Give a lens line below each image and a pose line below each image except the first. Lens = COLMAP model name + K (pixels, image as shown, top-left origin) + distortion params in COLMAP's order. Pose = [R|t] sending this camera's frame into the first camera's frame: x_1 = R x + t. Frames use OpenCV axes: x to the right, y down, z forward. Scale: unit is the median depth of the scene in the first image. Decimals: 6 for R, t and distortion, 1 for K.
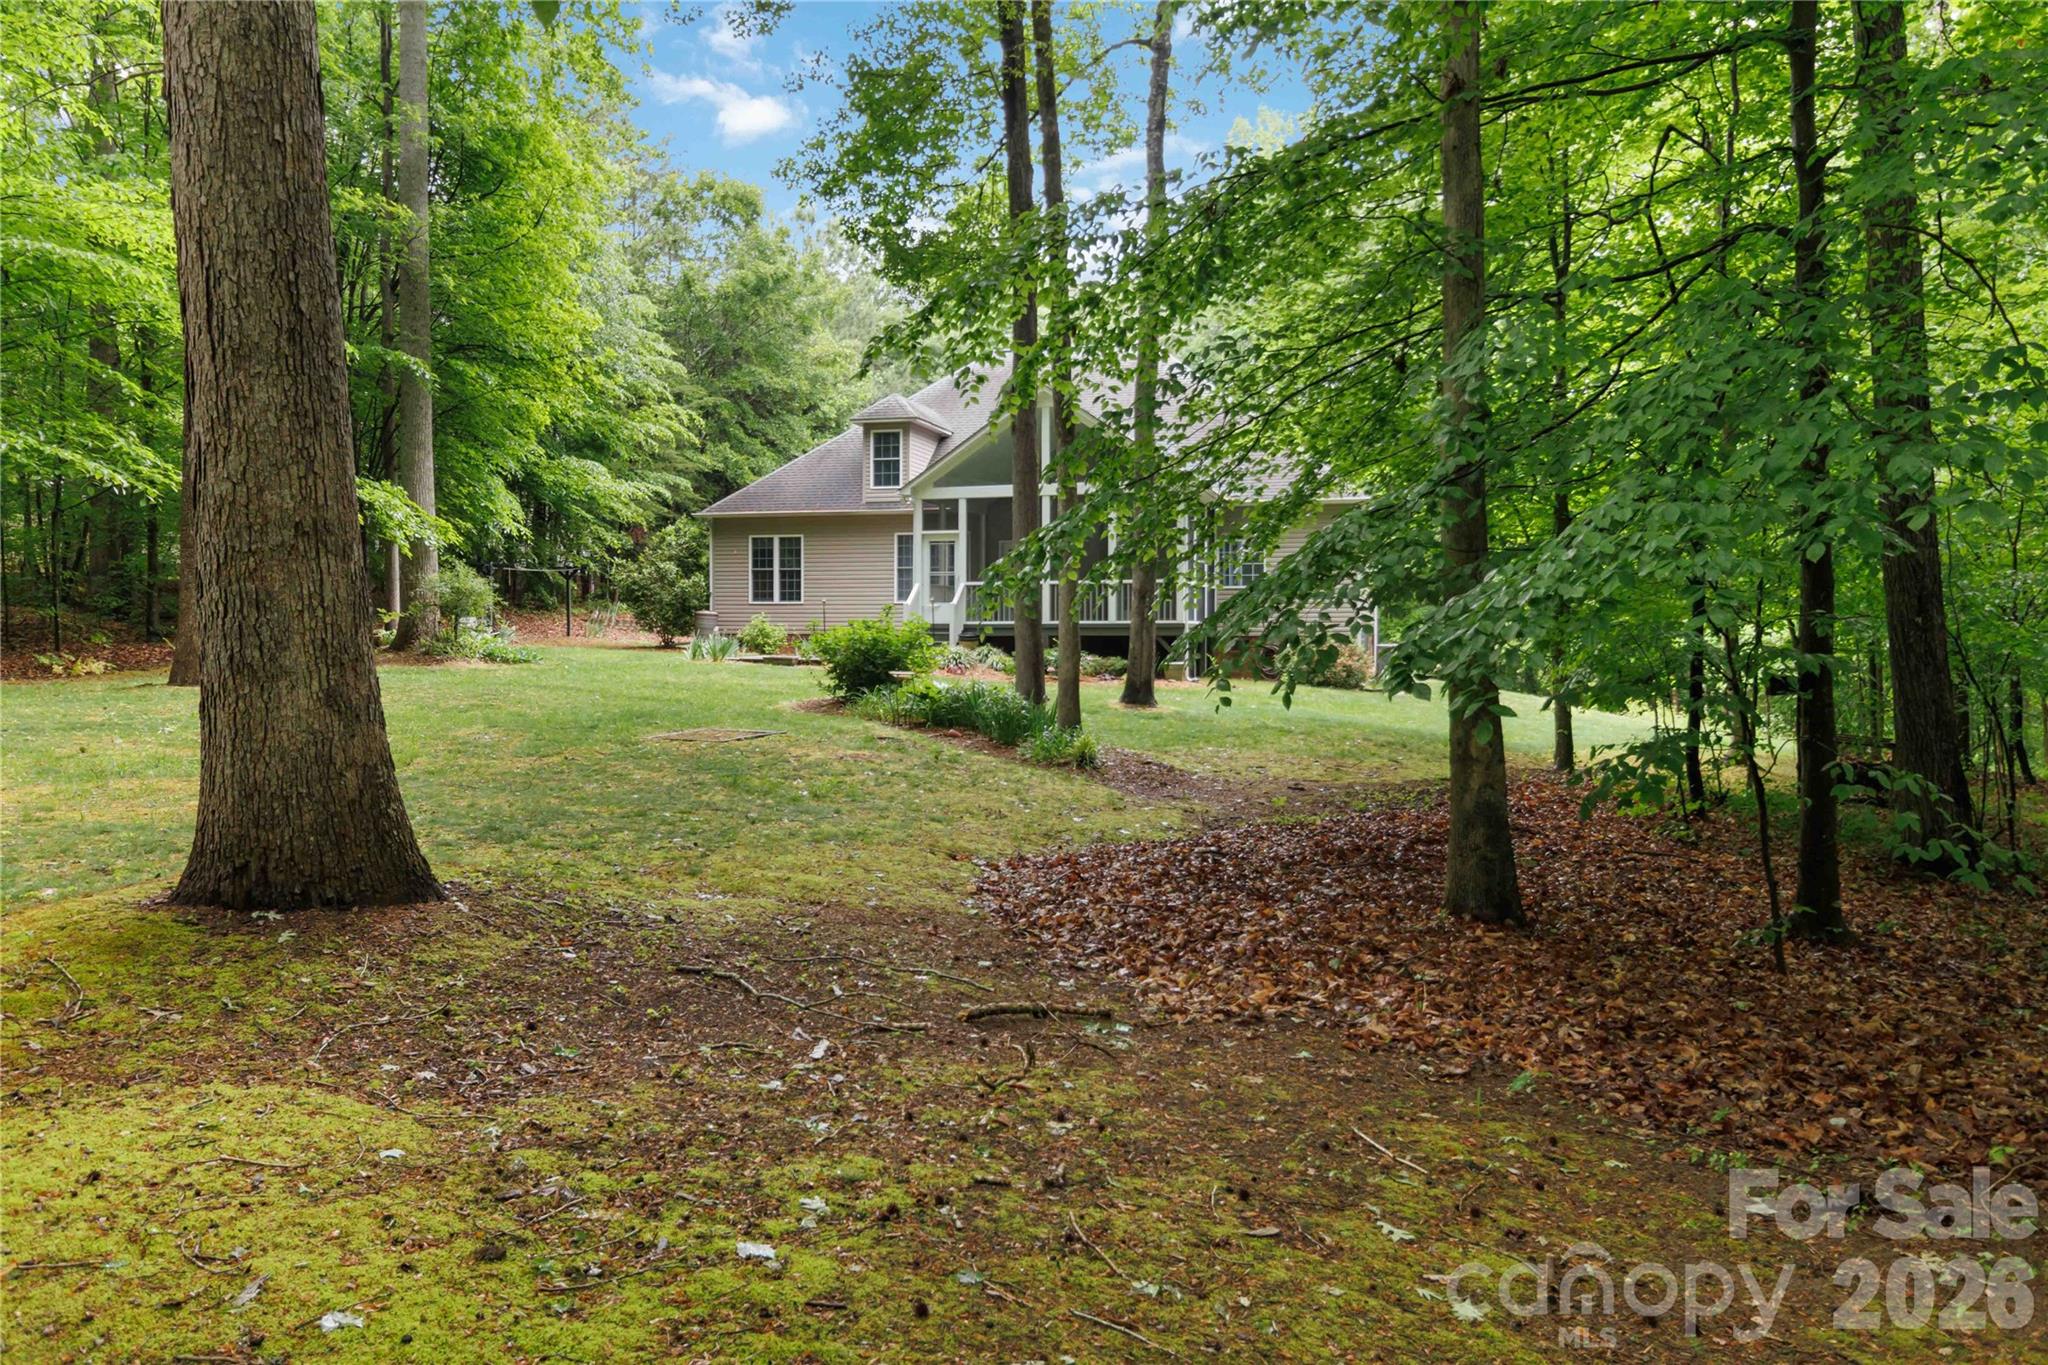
lens RADIAL K [[1424.1, 0, 1030.7], [0, 1424.1, 640.4], [0, 0, 1]] dist [0.004410, -0.000892]
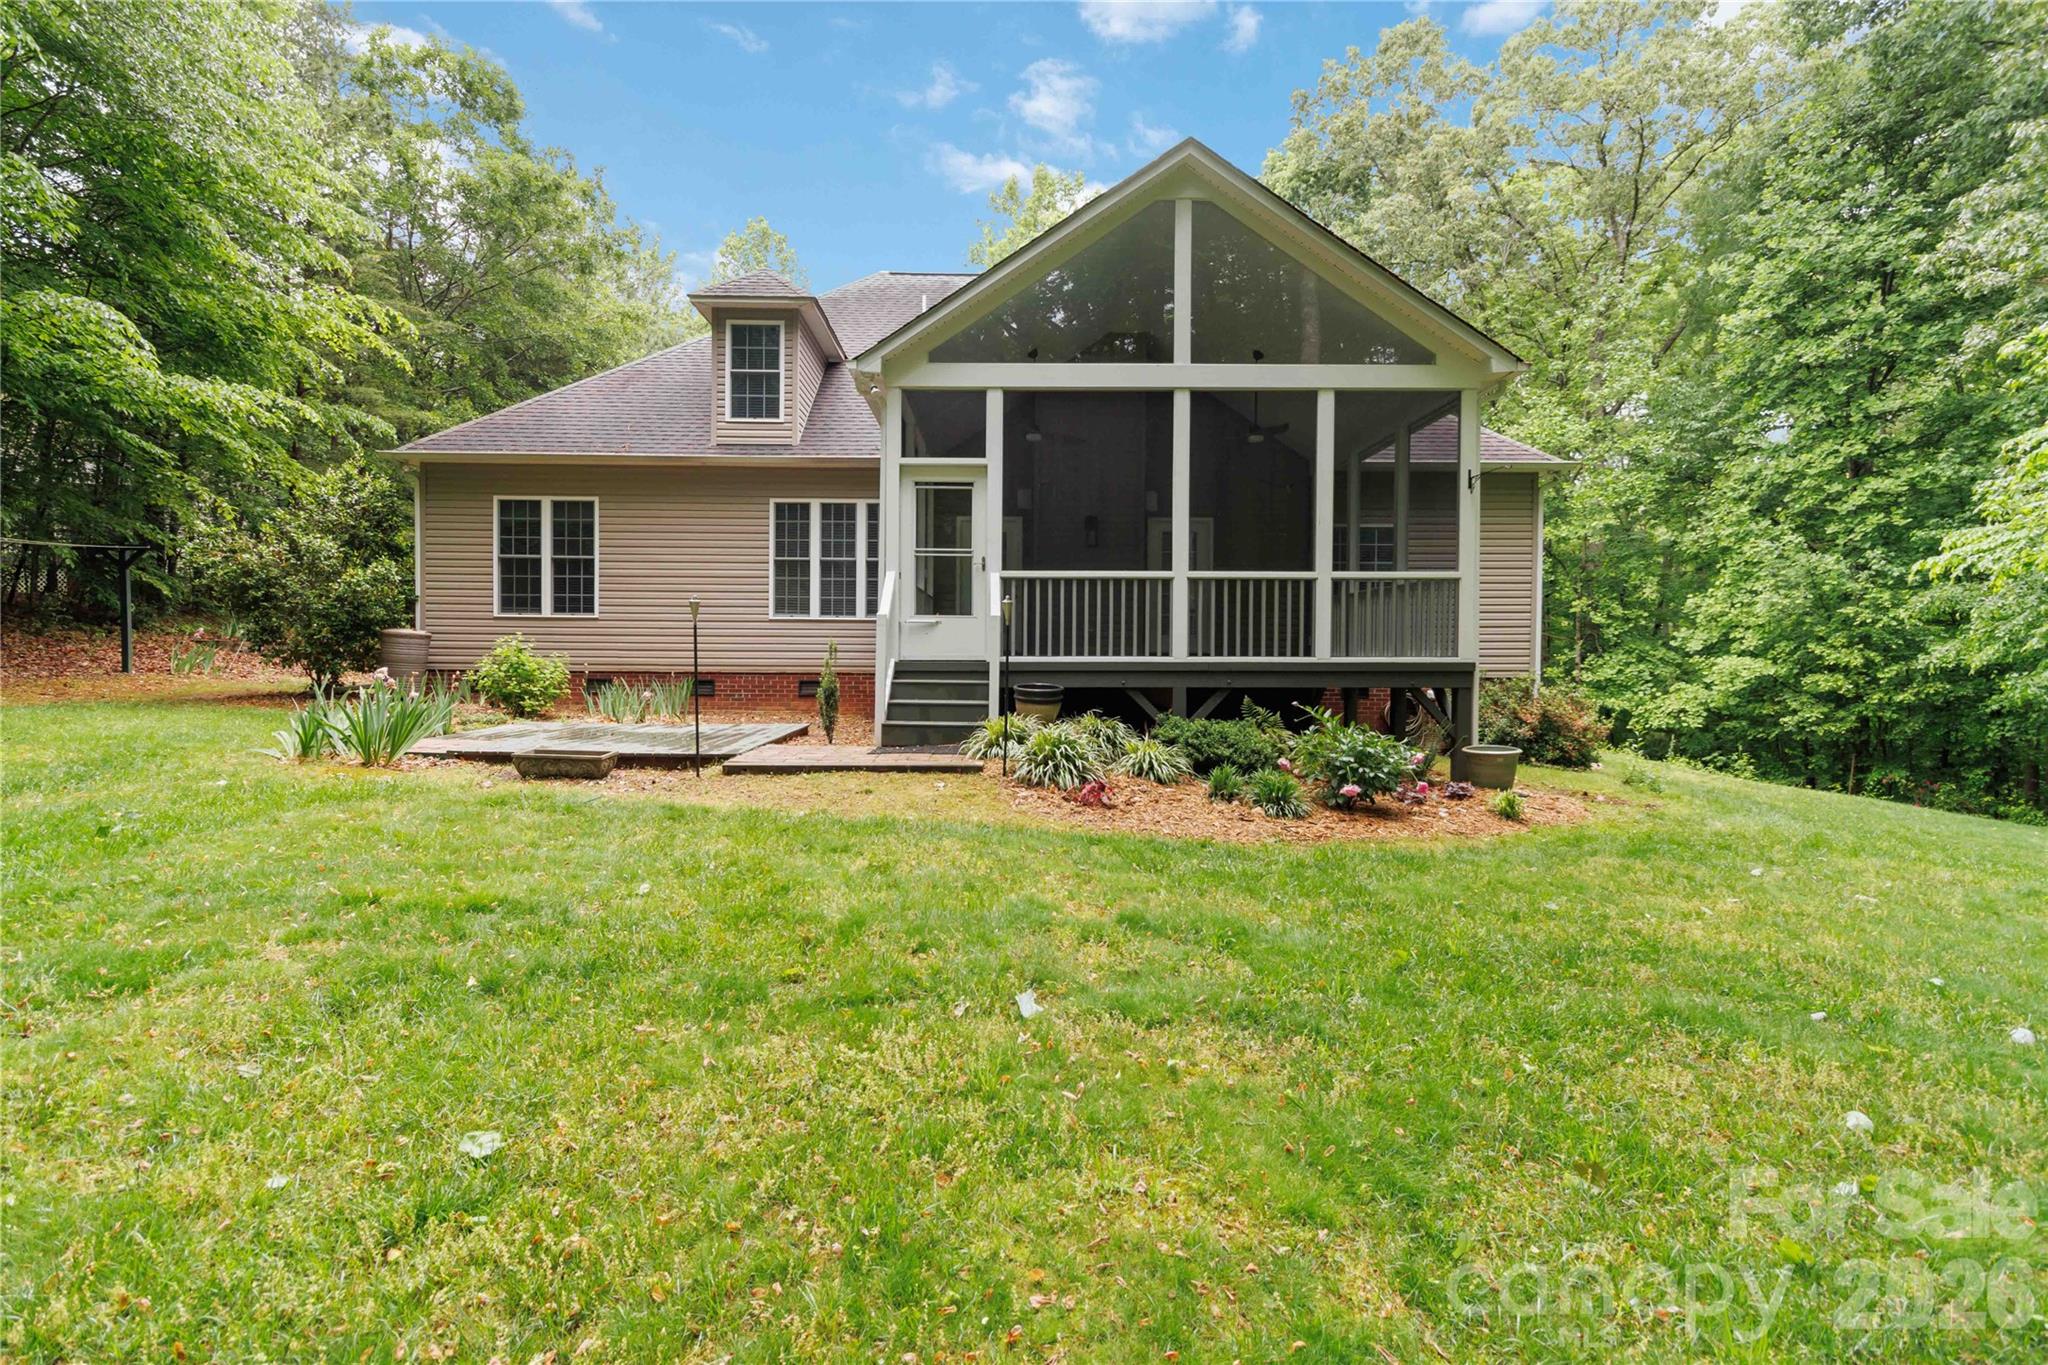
lens RADIAL K [[949.5, 0, 1010.1], [0, 949.5, 662.3], [0, 0, 1]] dist [0.008232, 0.000992]
pose [[0.960183, 0.001728, 0.279366, -0.109137], [-0.003765, 0.999970, 0.006754, -0.011347], [-0.279346, -0.007537, 0.960161, 0.595323]]
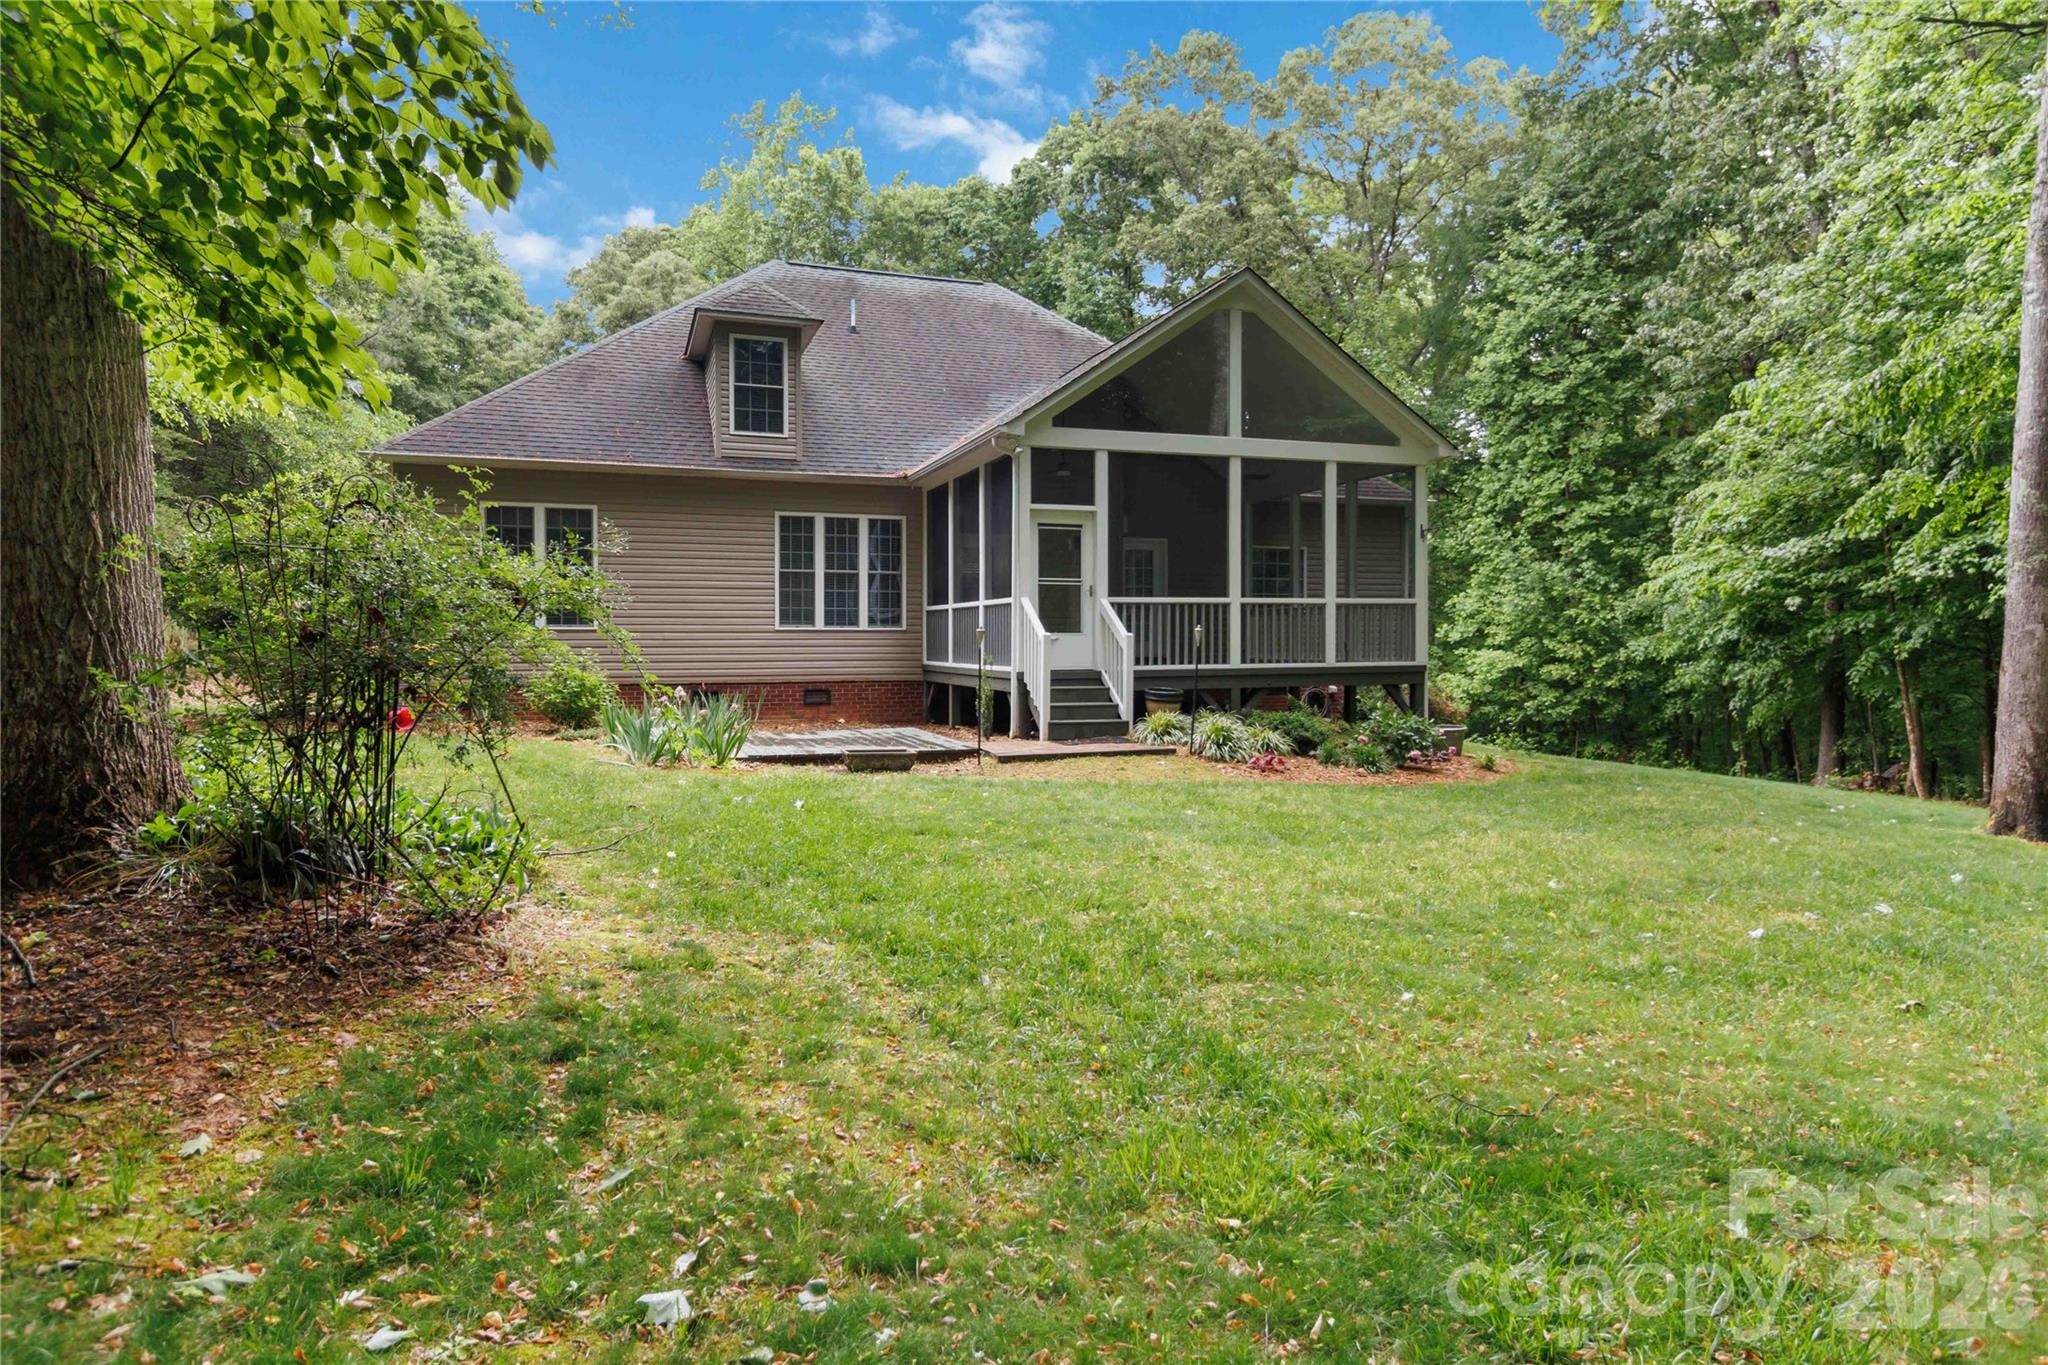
lens RADIAL K [[1170.5, 0, 1026.2], [0, 1170.5, 656.8], [0, 0, 1]] dist [-0.002370, -0.000565]
pose [[0.816474, -0.010719, 0.577283, -0.291365], [0.007868, 0.999941, 0.007439, -0.017601], [-0.577328, -0.001532, 0.816511, 0.537609]]
